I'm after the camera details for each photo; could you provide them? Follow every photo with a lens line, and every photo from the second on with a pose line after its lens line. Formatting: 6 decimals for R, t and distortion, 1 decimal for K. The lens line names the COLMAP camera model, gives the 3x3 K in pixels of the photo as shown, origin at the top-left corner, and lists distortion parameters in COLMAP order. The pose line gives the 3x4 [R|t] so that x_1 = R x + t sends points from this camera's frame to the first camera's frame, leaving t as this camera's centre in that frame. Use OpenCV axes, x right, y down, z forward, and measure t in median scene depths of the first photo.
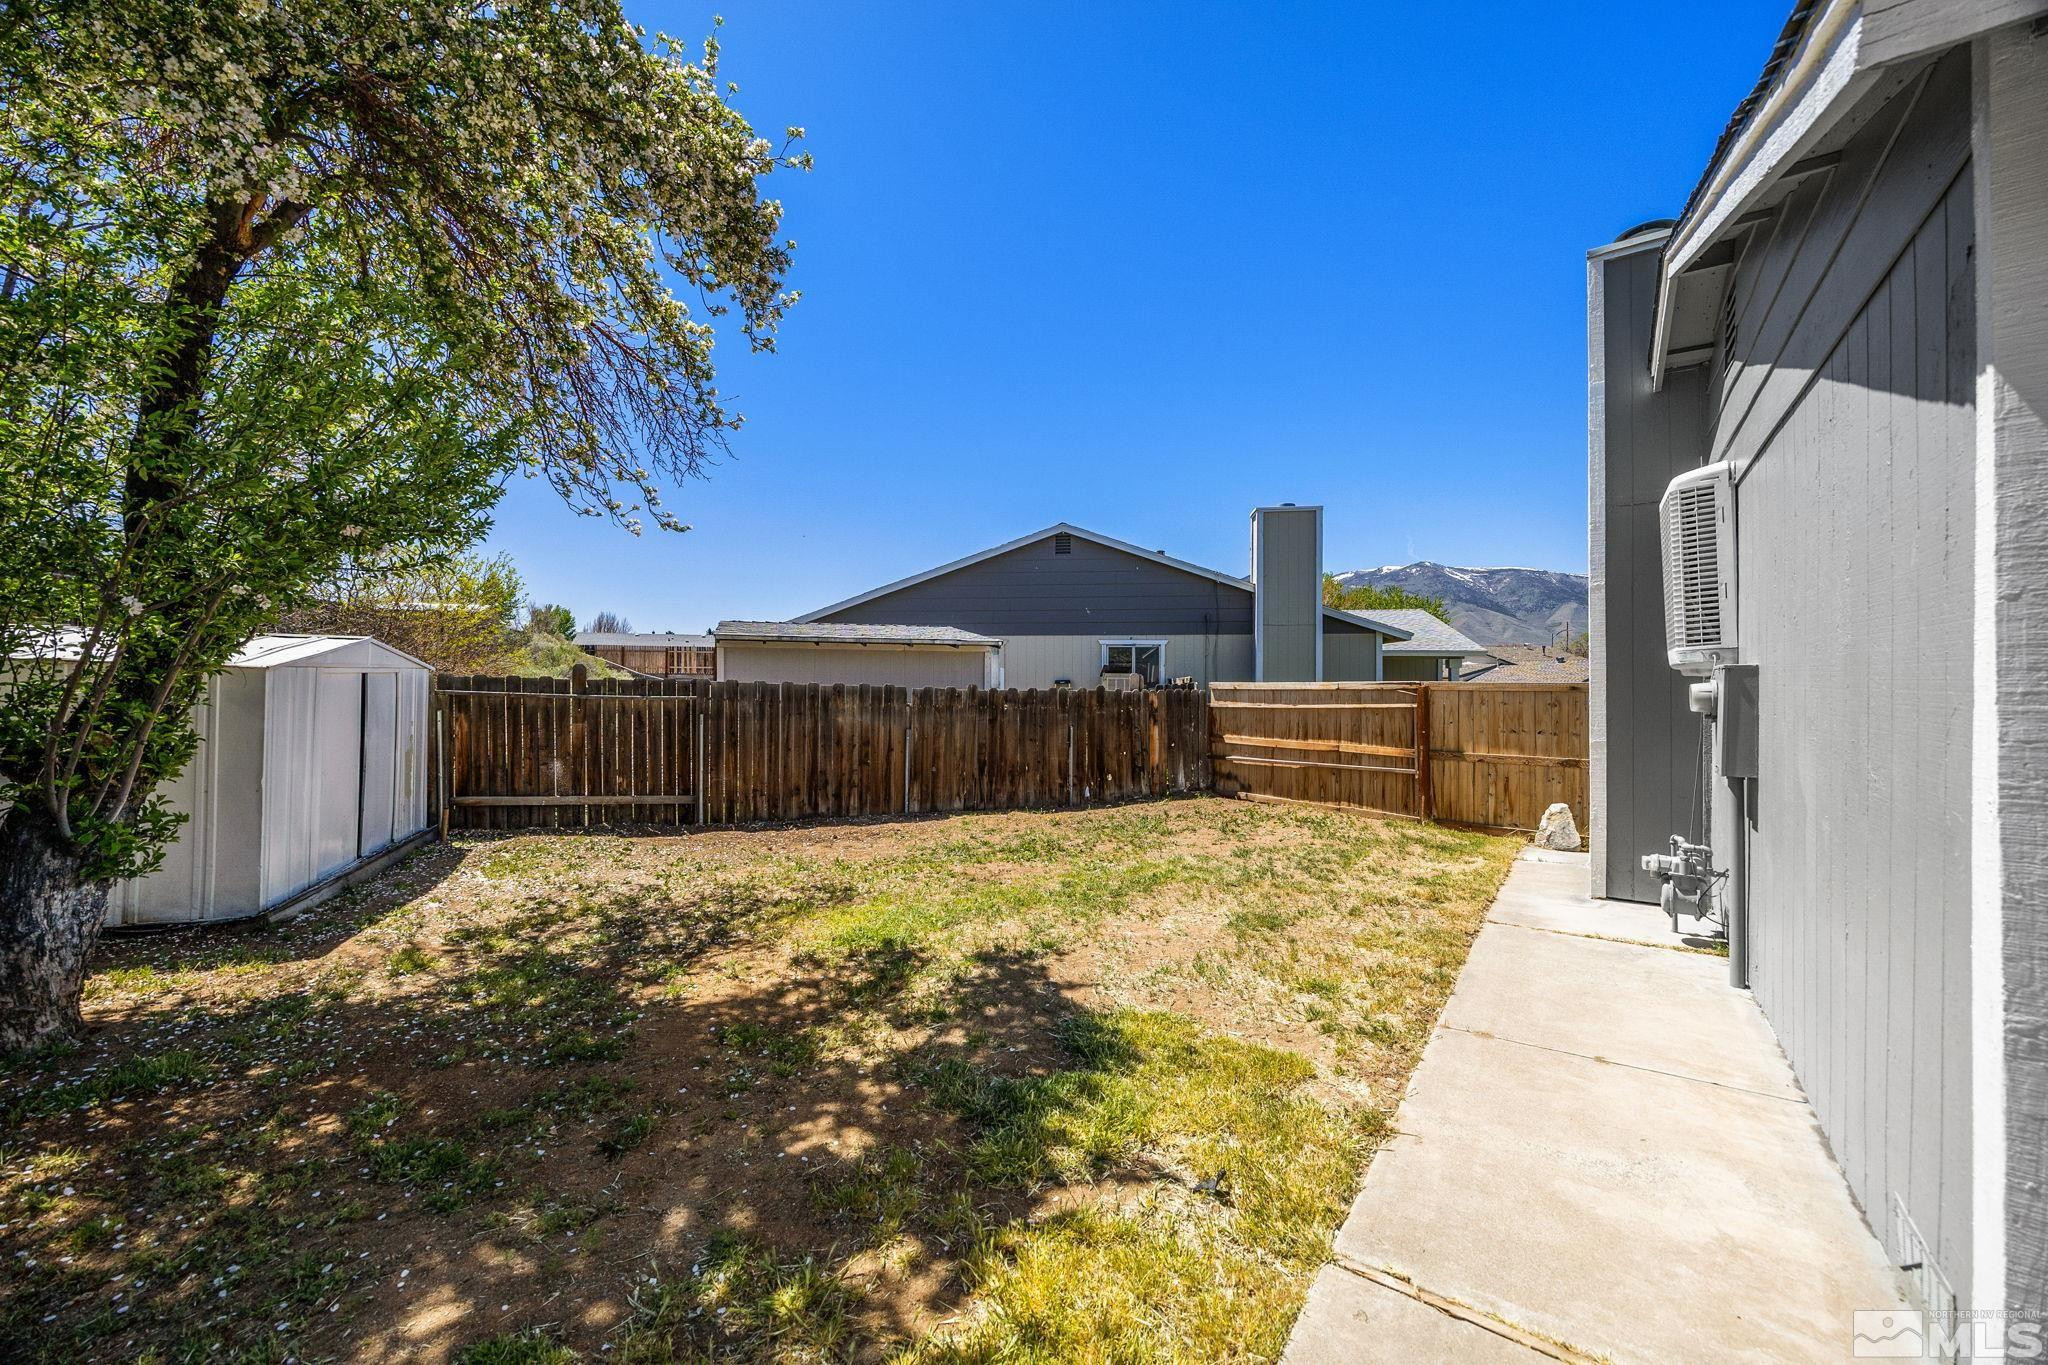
lens RADIAL K [[783.0, 0, 1026.5], [0, 783.0, 679.0], [0, 0, 1]] dist [-0.000784, -0.000069]
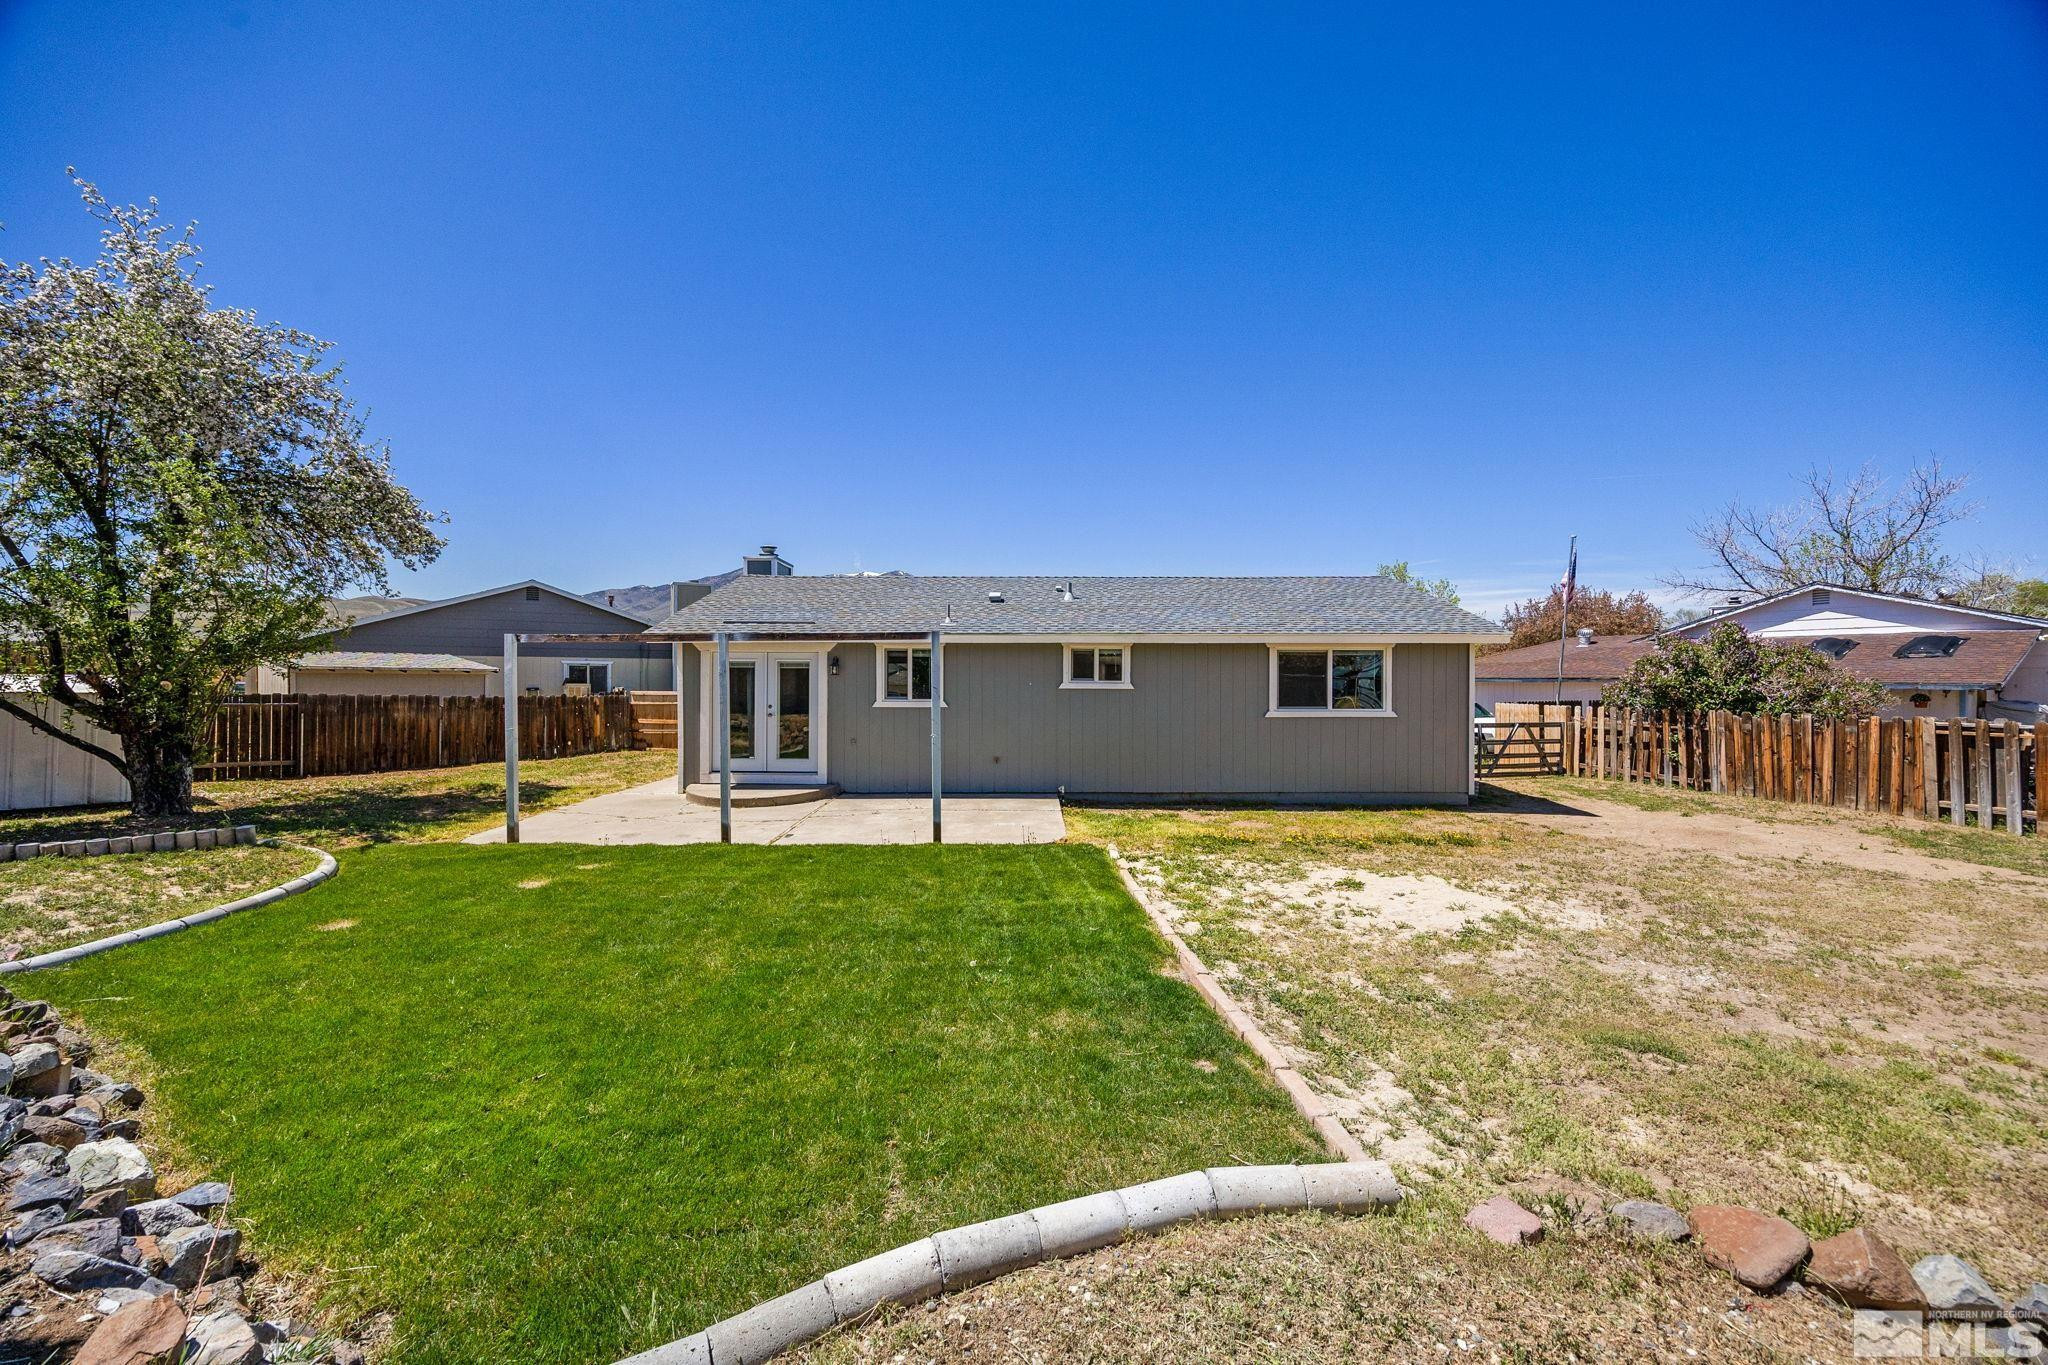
lens RADIAL K [[783.0, 0, 1023.5], [0, 783.0, 688.3], [0, 0, 1]] dist [-0.000784, -0.000069]
pose [[0.809072, -0.005105, 0.587687, -0.117711], [-0.003733, 0.999897, 0.013826, -0.035693], [-0.587697, -0.013380, 0.808970, -1.182018]]
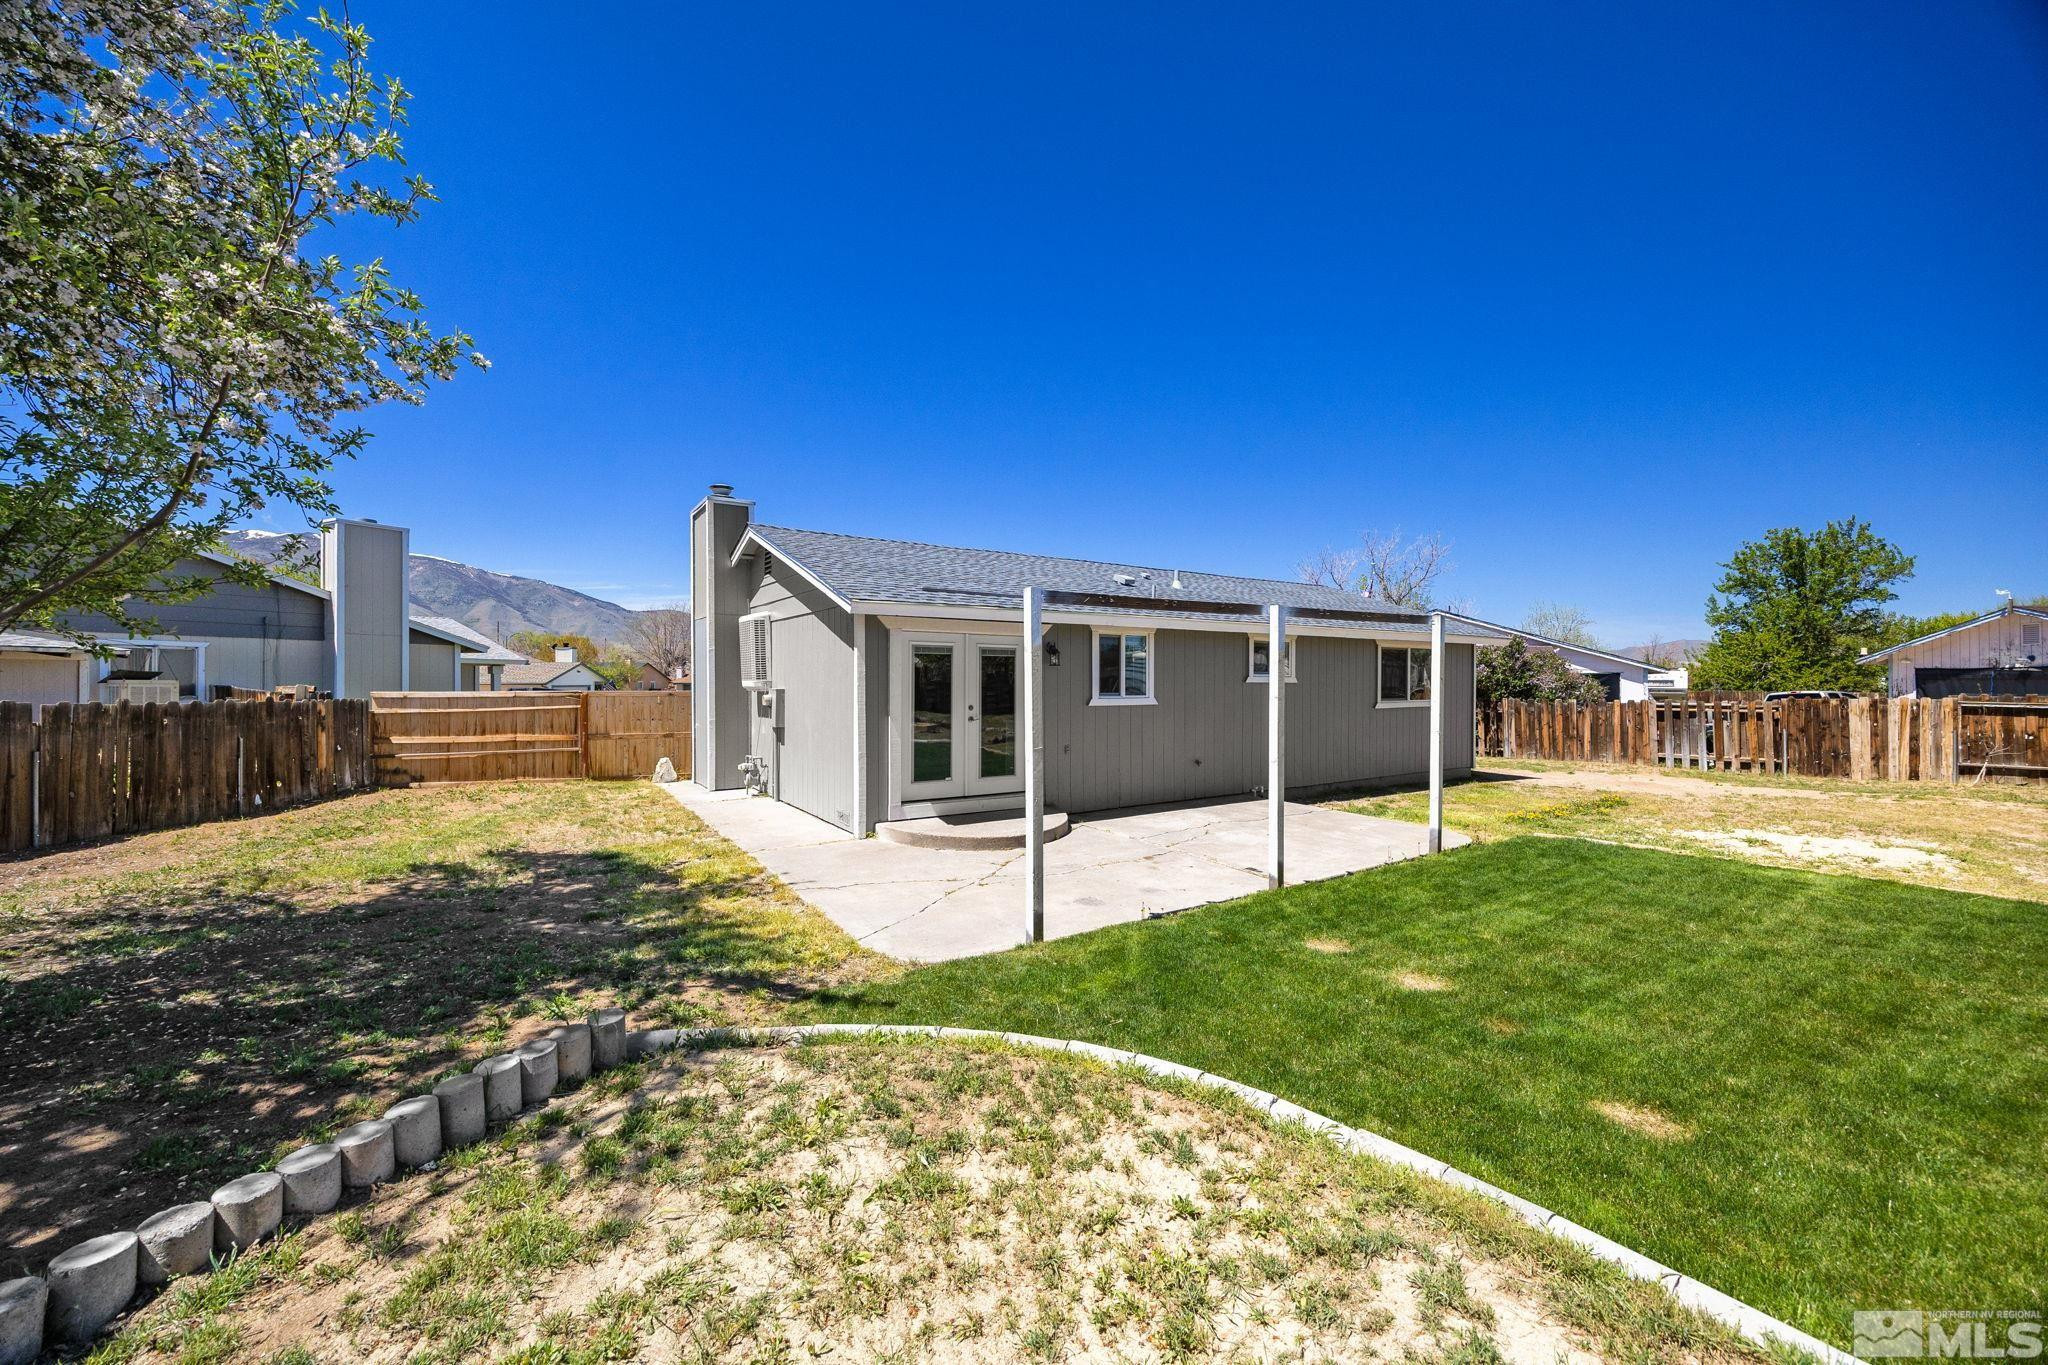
lens RADIAL K [[783.0, 0, 1028.4], [0, 783.0, 683.3], [0, 0, 1]] dist [-0.000784, -0.000069]
pose [[0.350669, -0.003689, 0.936492, -0.548964], [-0.005849, 0.999964, 0.006129, -0.022707], [-0.936481, -0.007627, 0.350635, -0.325104]]
